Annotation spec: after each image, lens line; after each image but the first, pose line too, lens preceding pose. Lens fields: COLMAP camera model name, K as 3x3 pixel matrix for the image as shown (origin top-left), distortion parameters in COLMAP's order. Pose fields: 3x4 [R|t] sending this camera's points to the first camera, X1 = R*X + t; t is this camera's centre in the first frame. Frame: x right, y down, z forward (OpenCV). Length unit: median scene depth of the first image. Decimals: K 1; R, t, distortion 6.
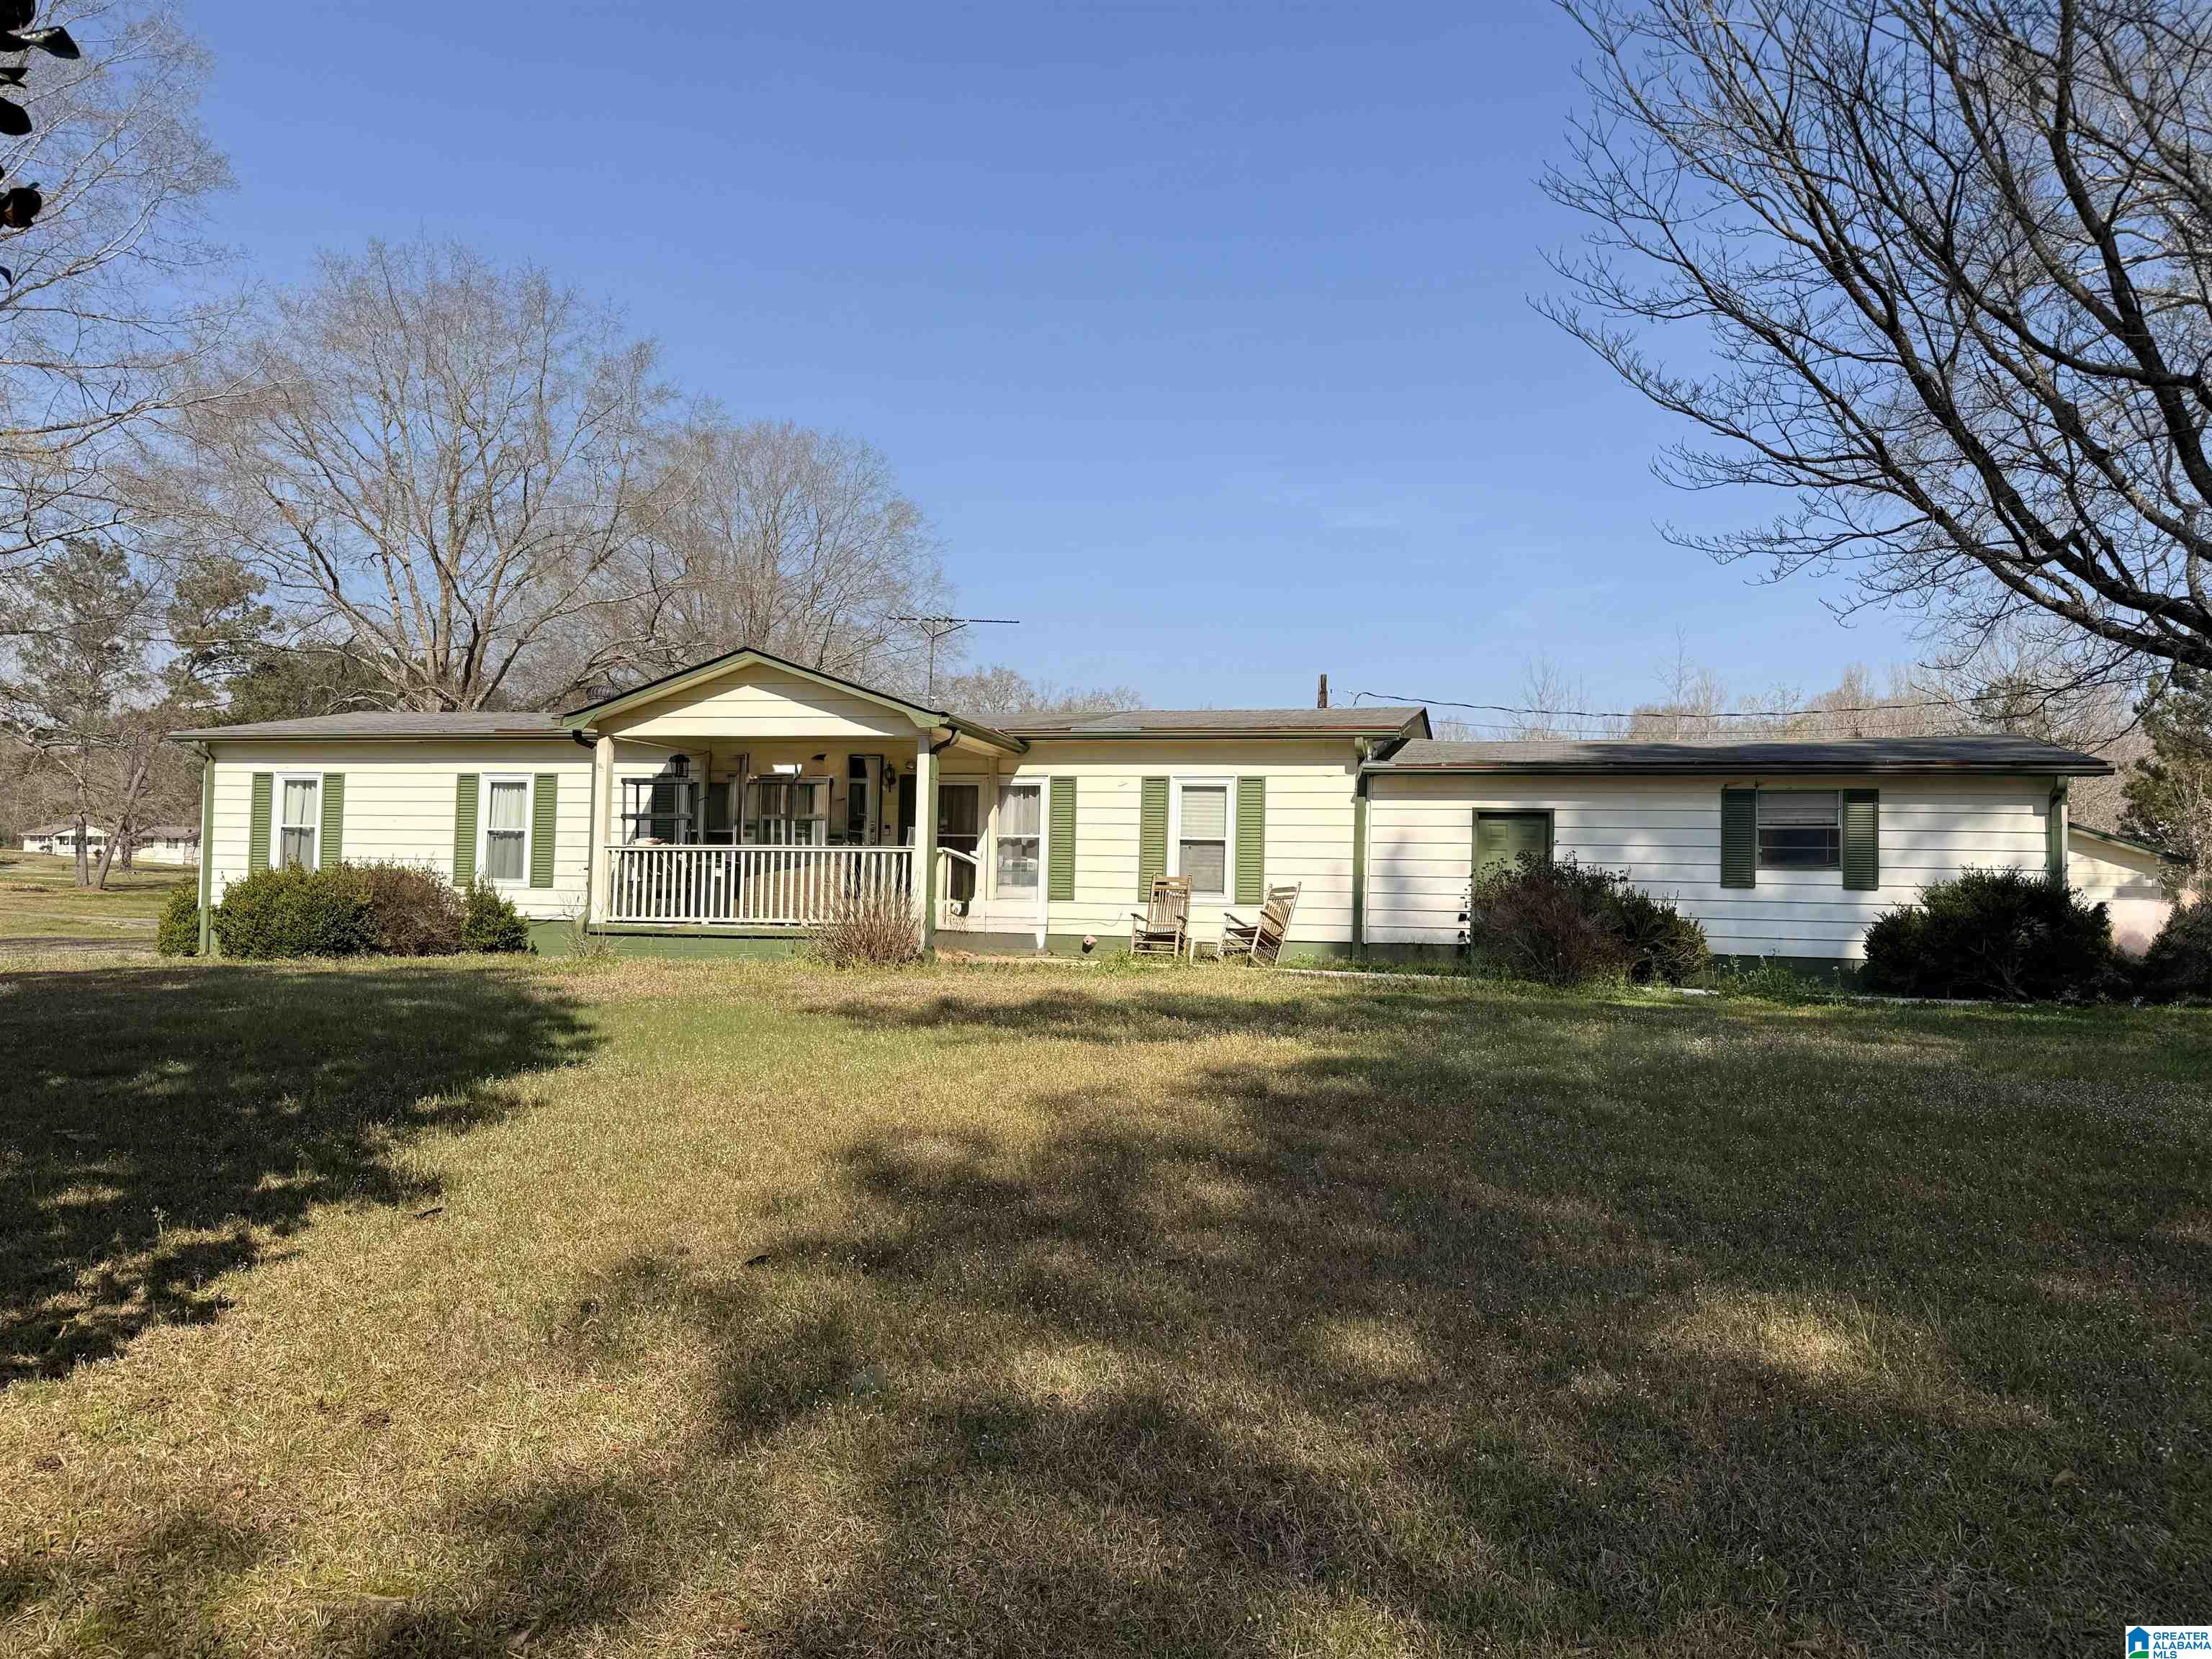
lens RADIAL K [[1598.3, 0, 1106.0], [0, 1598.3, 829.5], [0, 0, 1]] dist [0.147566, -0.263052]
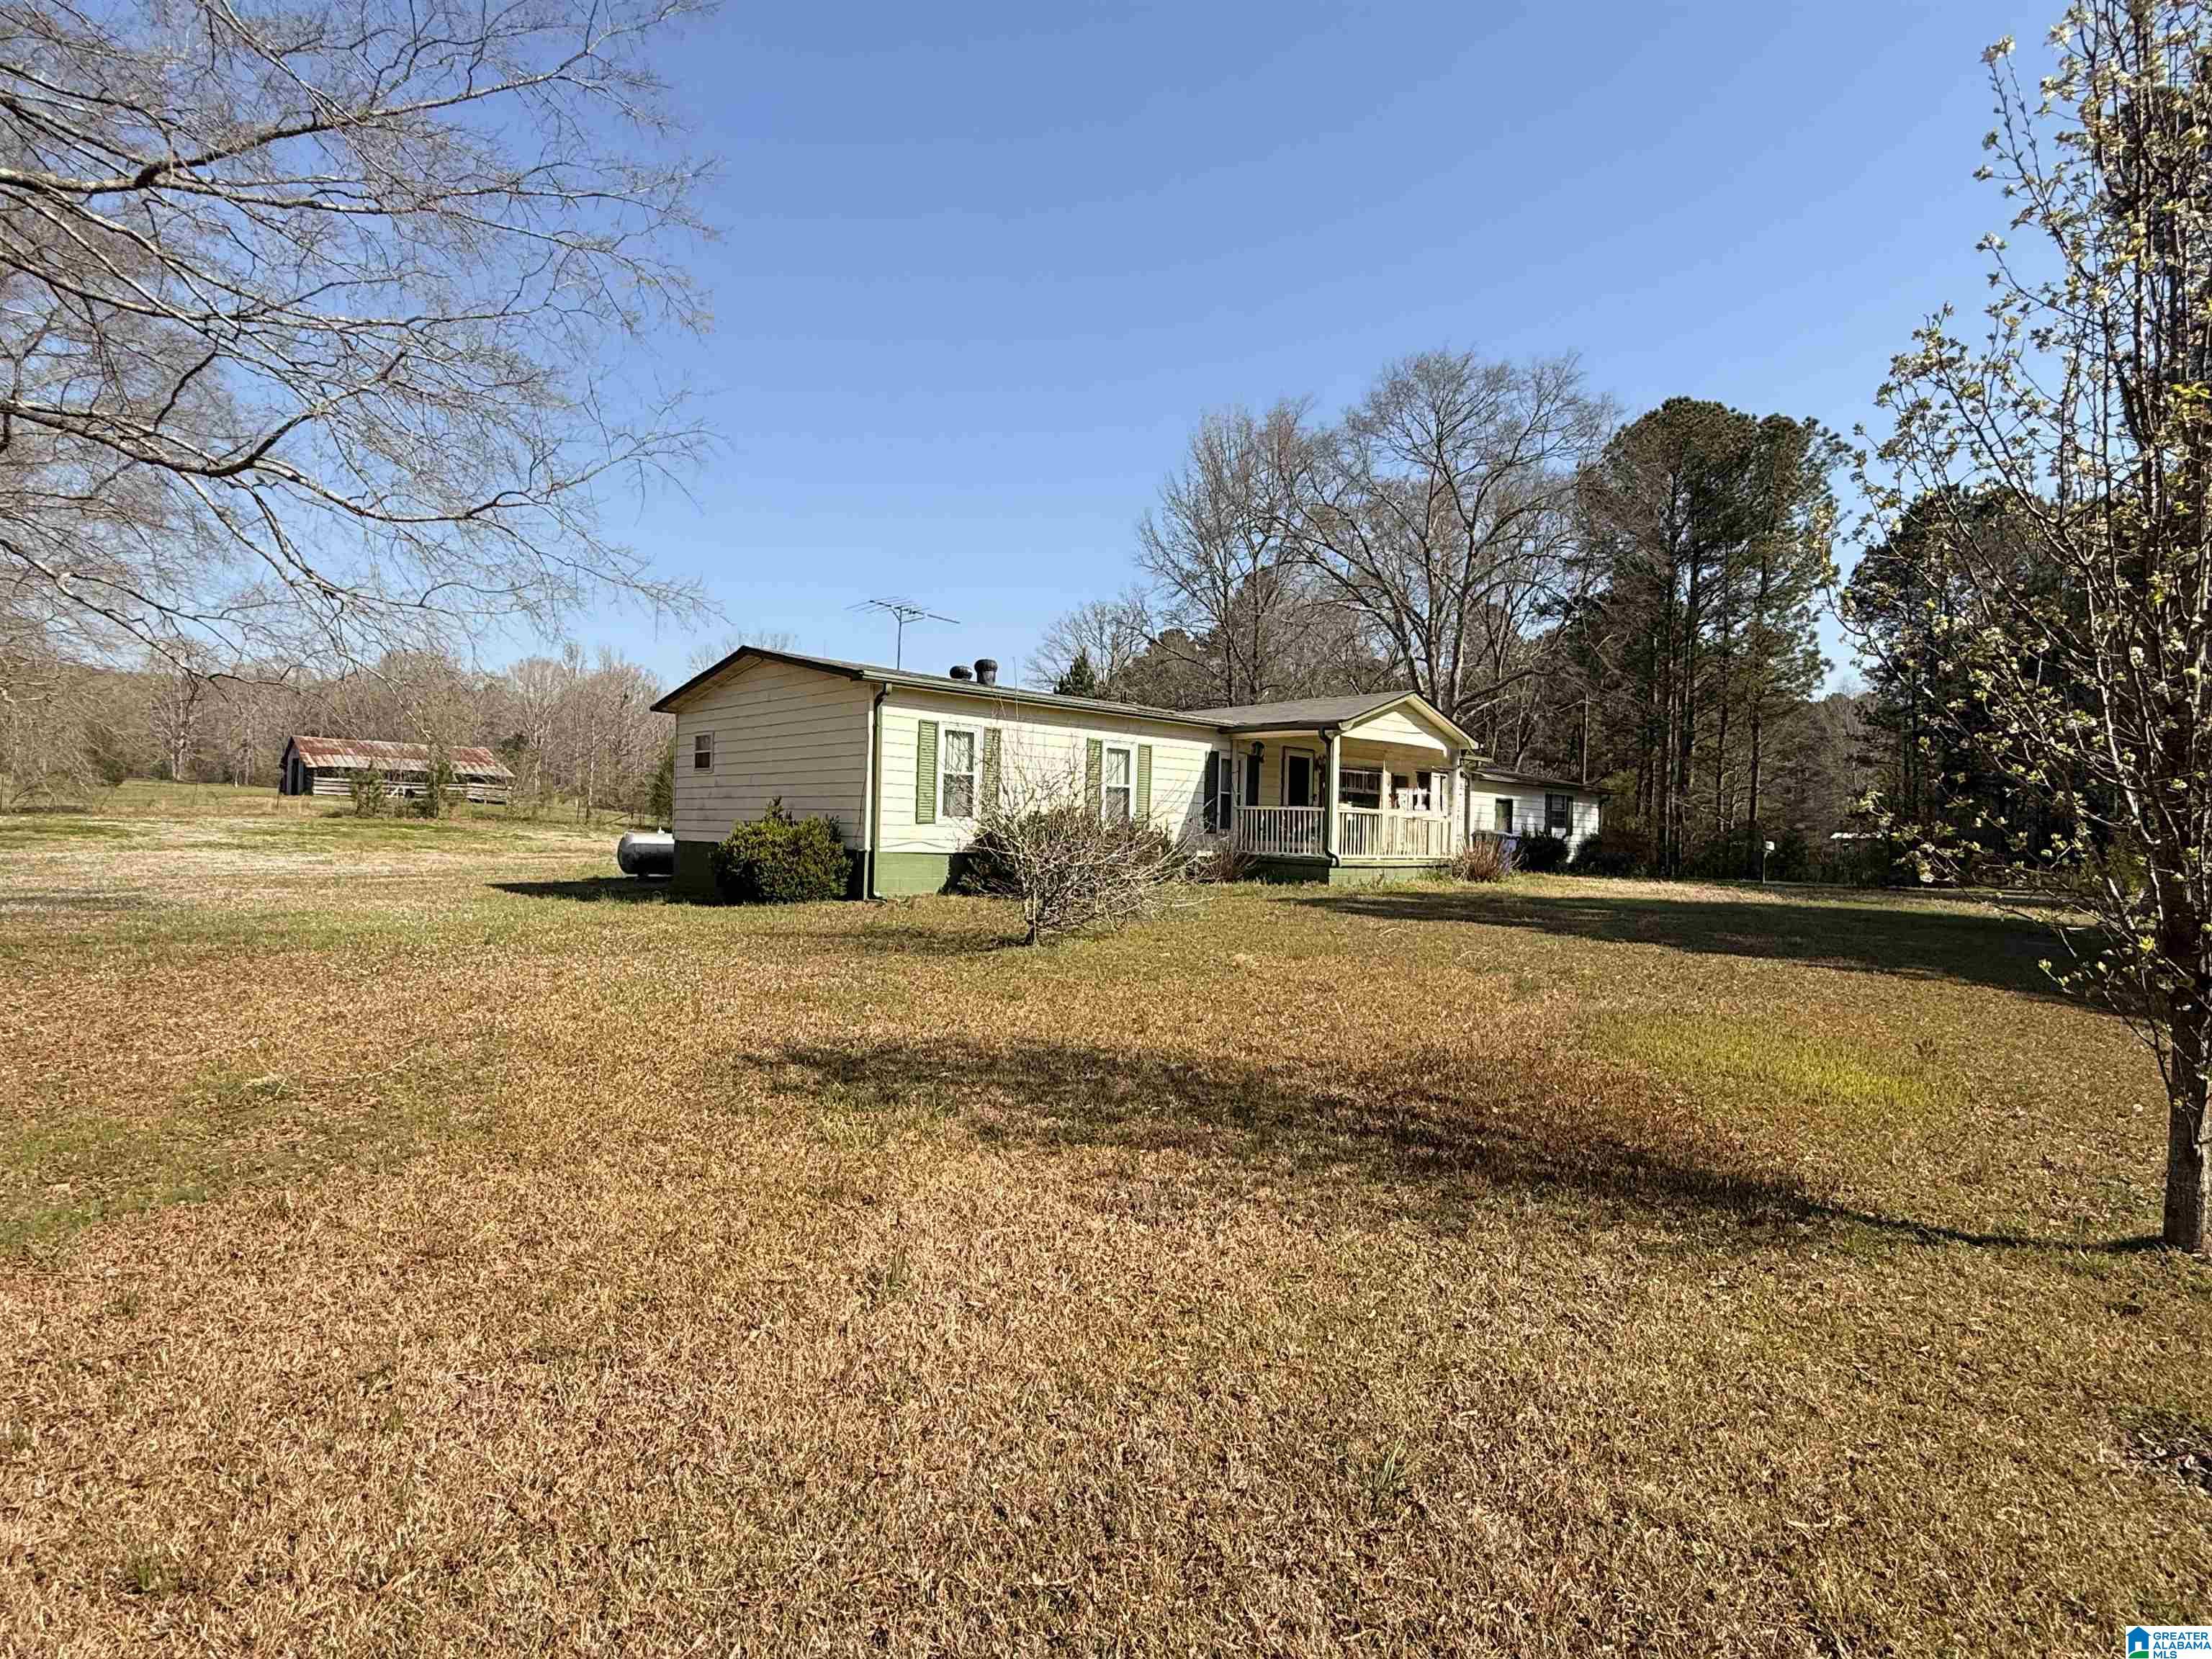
lens RADIAL K [[1159.1, 0, 1100.5], [0, 1159.1, 829.9], [0, 0, 1]] dist [-0.001772, -0.000041]
pose [[0.533599, -0.006145, 0.845715, -1.294640], [-0.070497, 0.996170, 0.051717, -0.012763], [-0.842794, -0.087216, 0.531123, 0.586424]]
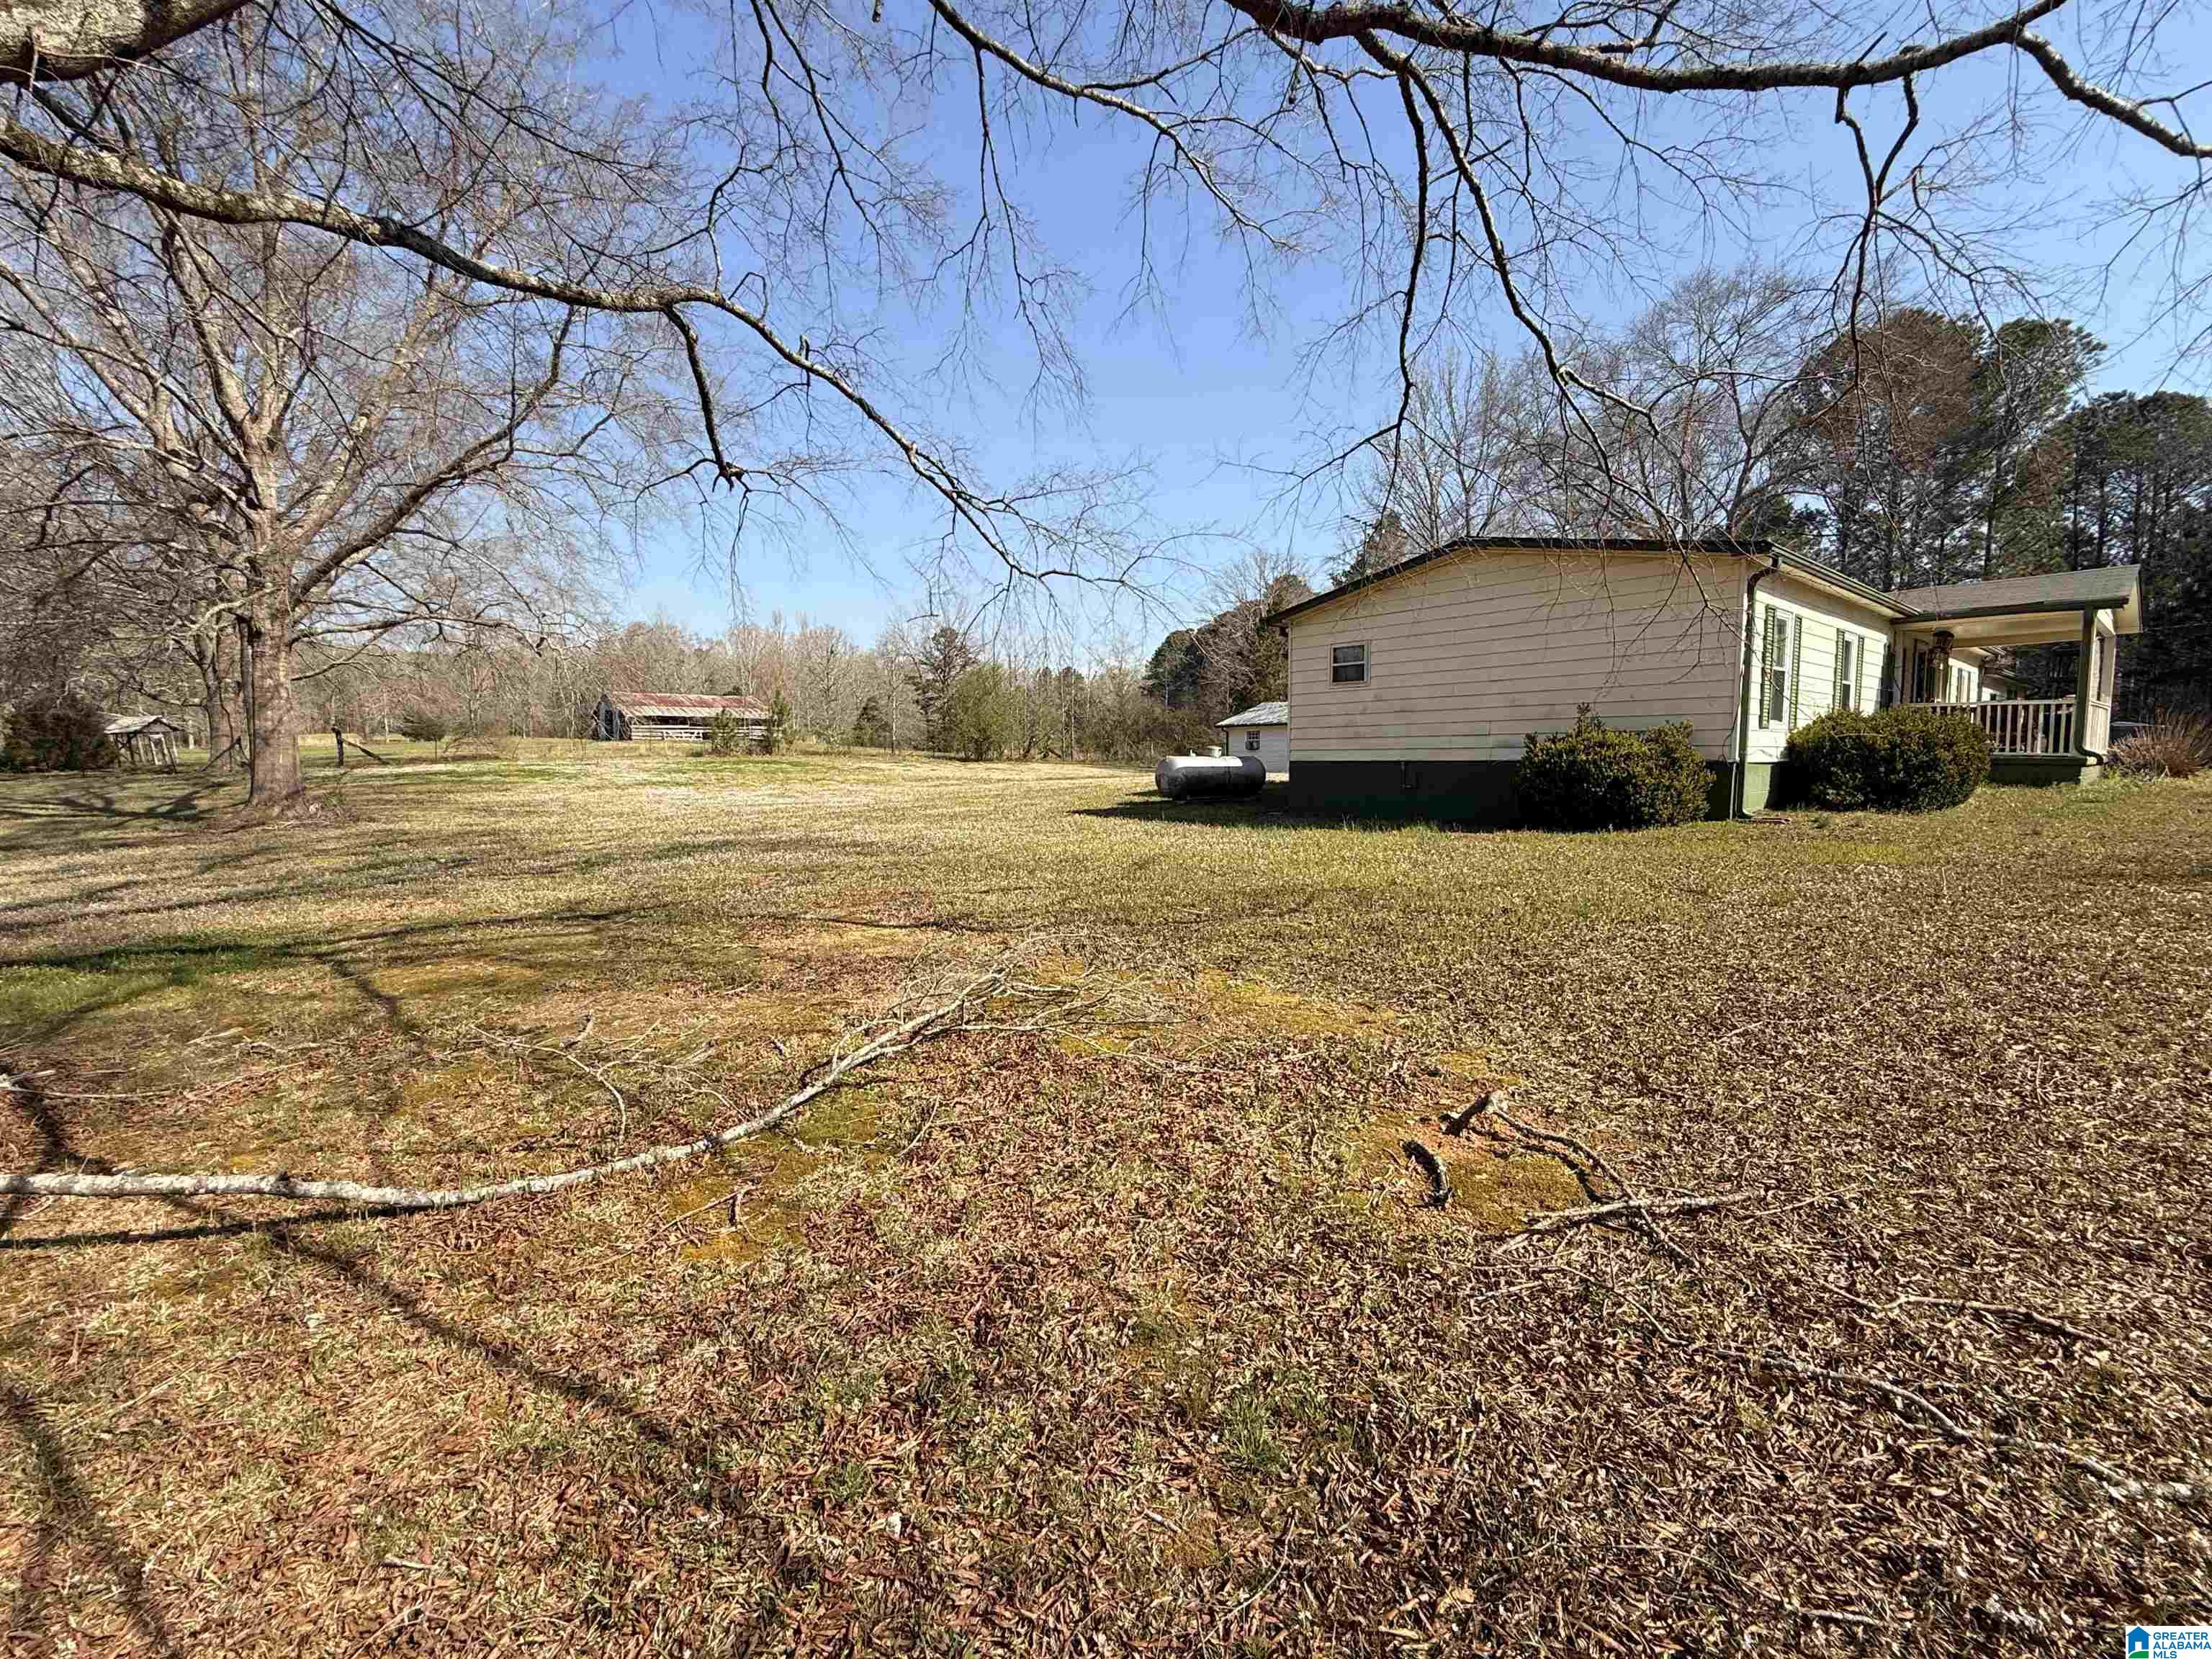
lens RADIAL K [[929.1, 0, 1106.0], [0, 929.1, 829.5], [0, 0, 1]] dist [0.000312, 0.000110]
pose [[0.589131, -0.091849, 0.802800, -1.380736], [-0.034266, 0.989785, 0.138389, 0.043480], [-0.807311, -0.109038, 0.579966, 1.273993]]
